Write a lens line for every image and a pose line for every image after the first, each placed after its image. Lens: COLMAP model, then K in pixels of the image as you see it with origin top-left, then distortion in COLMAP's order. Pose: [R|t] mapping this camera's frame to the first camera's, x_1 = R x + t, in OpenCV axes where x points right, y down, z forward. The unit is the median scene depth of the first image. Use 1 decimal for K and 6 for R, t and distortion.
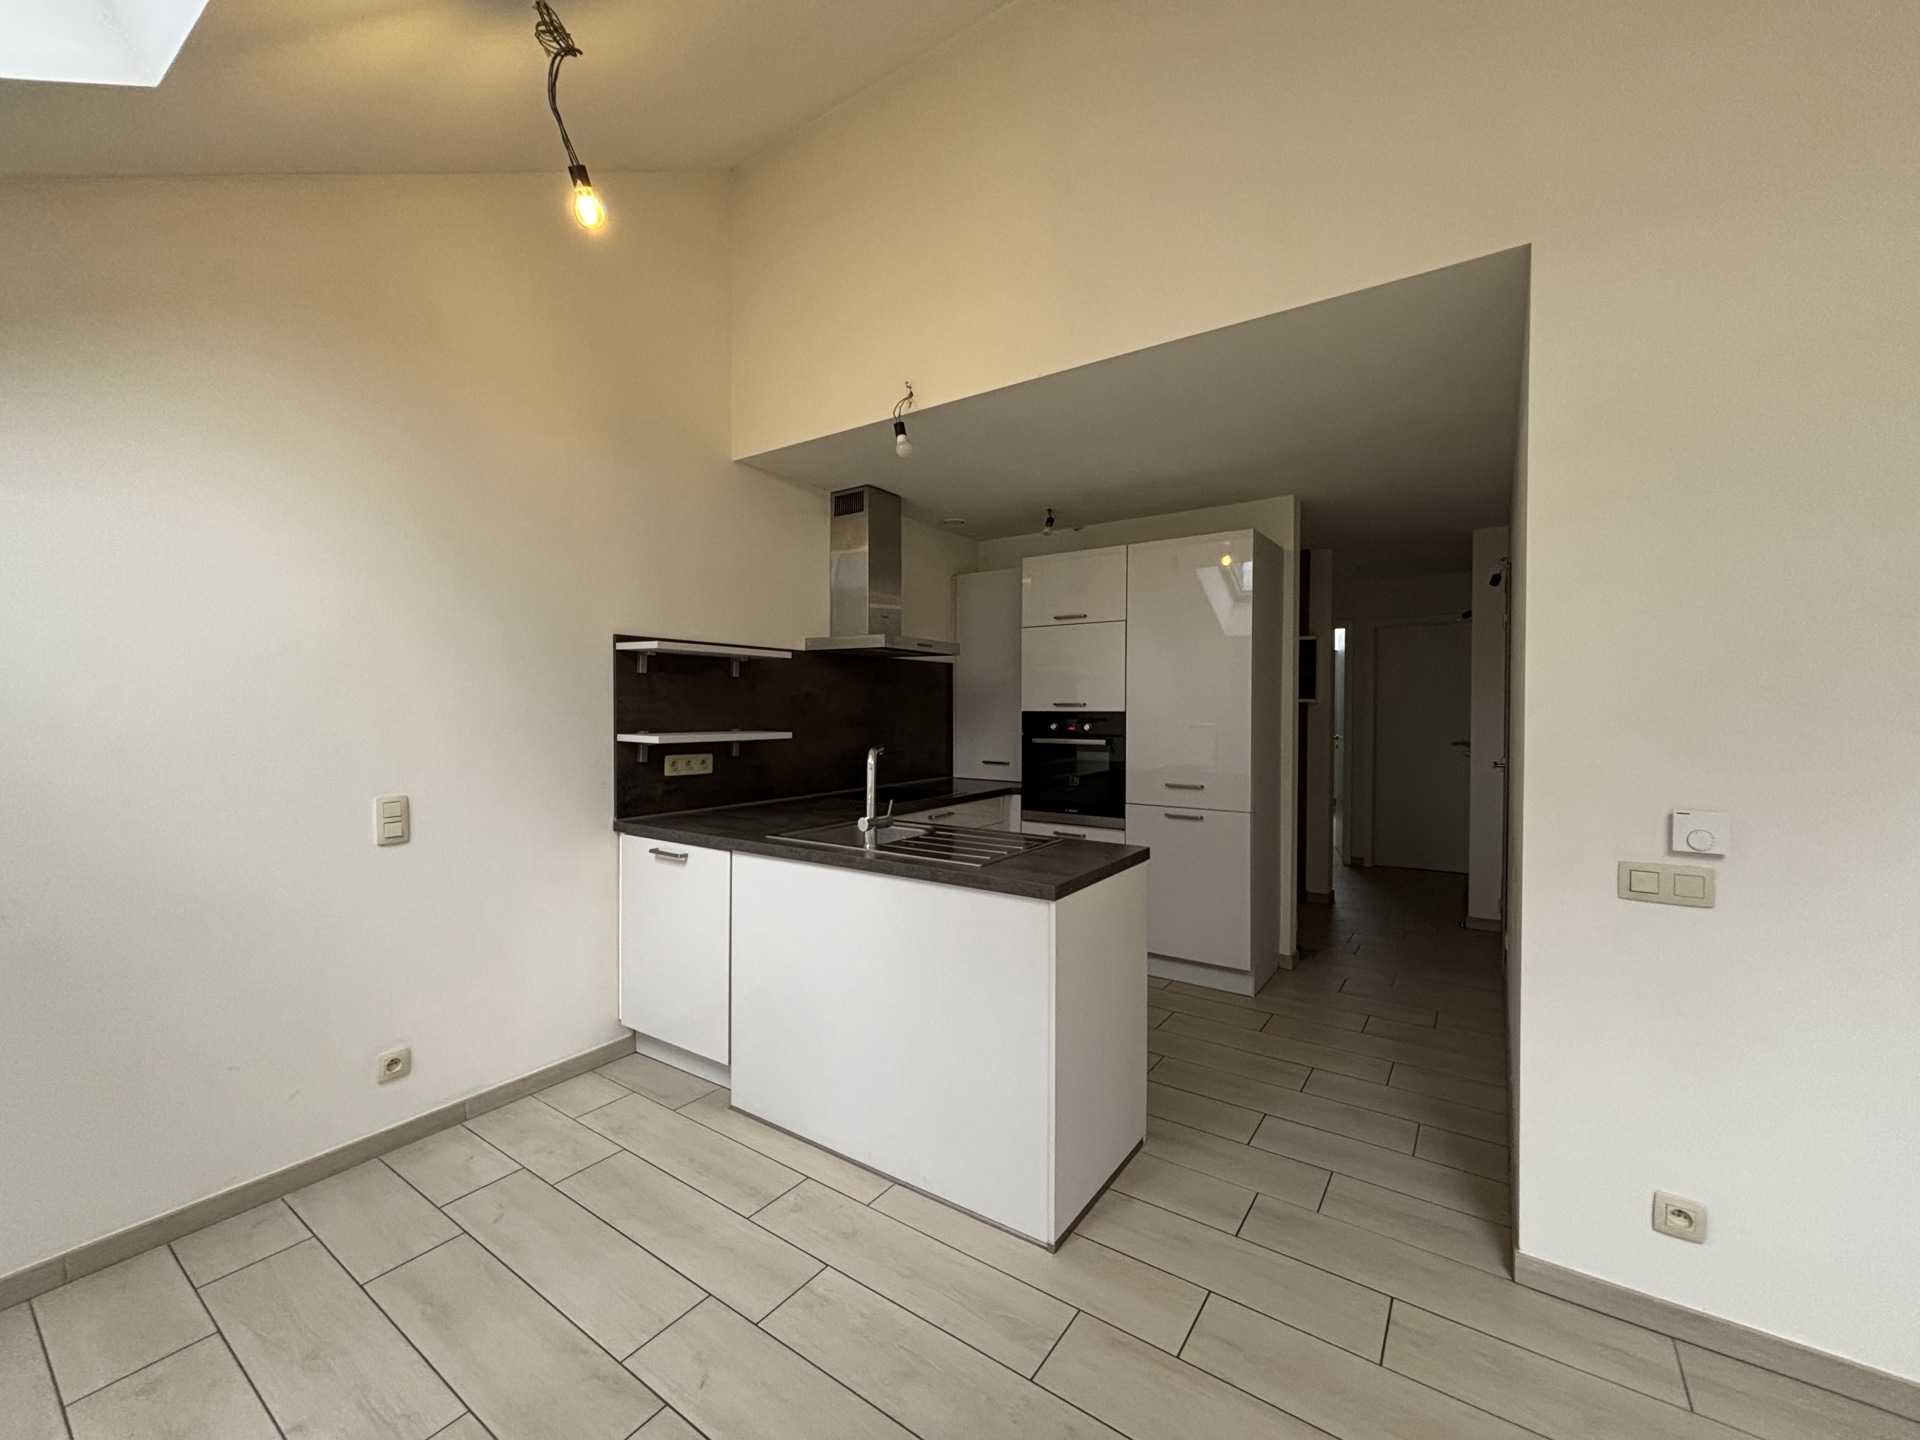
lens RADIAL K [[773.7, 0, 957.6], [0, 773.7, 719.3], [0, 0, 1]] dist [-0.000404, 0.000123]
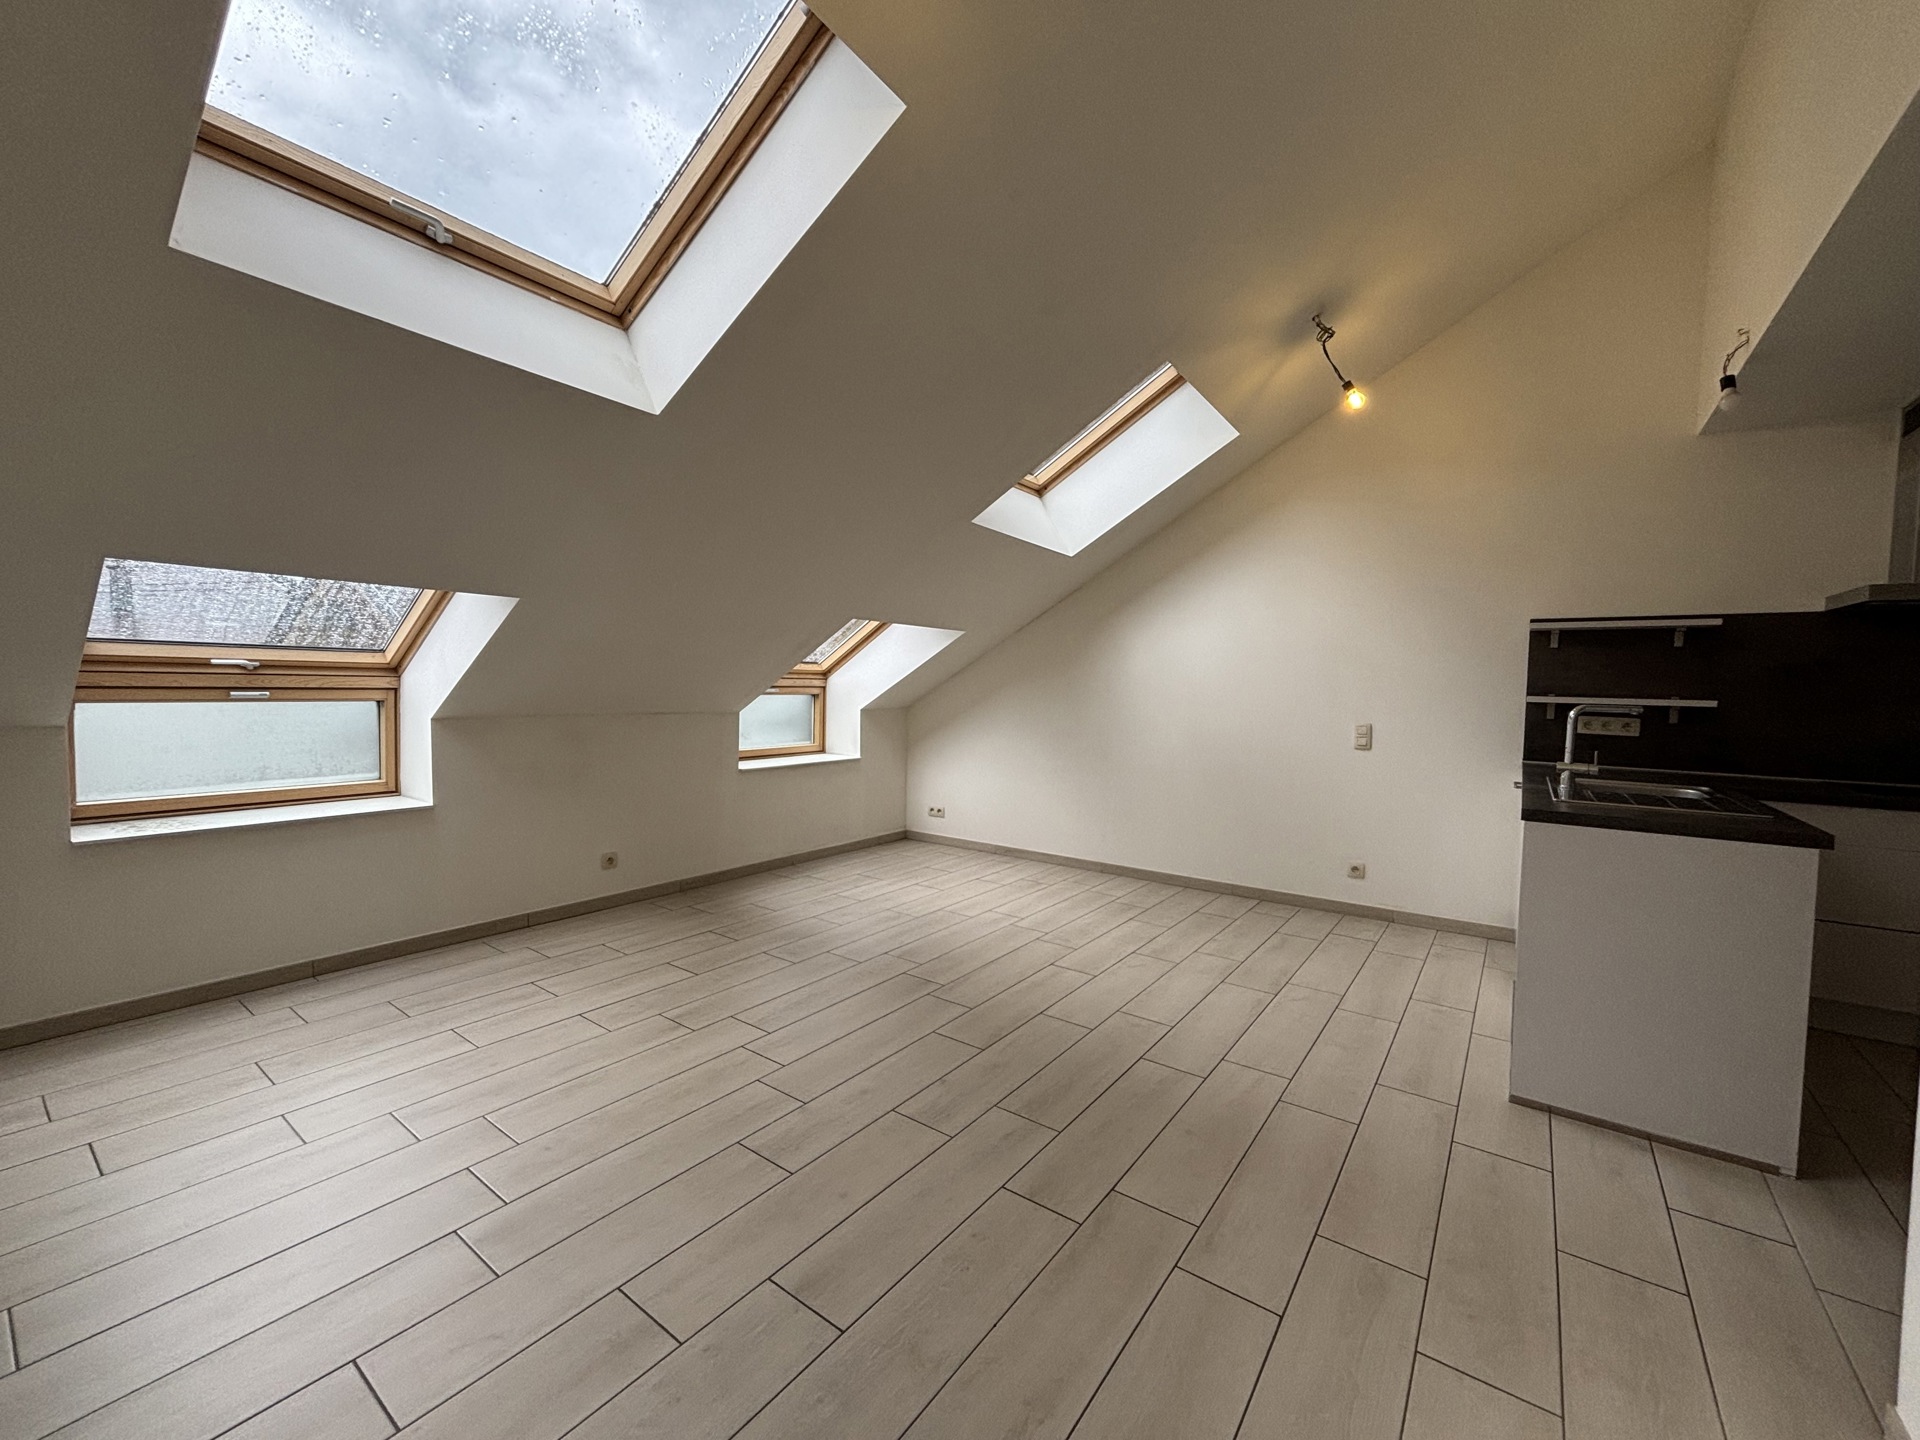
lens RADIAL K [[773.7, 0, 957.6], [0, 773.7, 719.3], [0, 0, 1]] dist [-0.000404, 0.000123]
pose [[-0.024787, 0.046380, -0.998616, 0.597071], [-0.035138, 0.998266, 0.047235, 0.021085], [0.999075, 0.036260, -0.023114, 0.049786]]
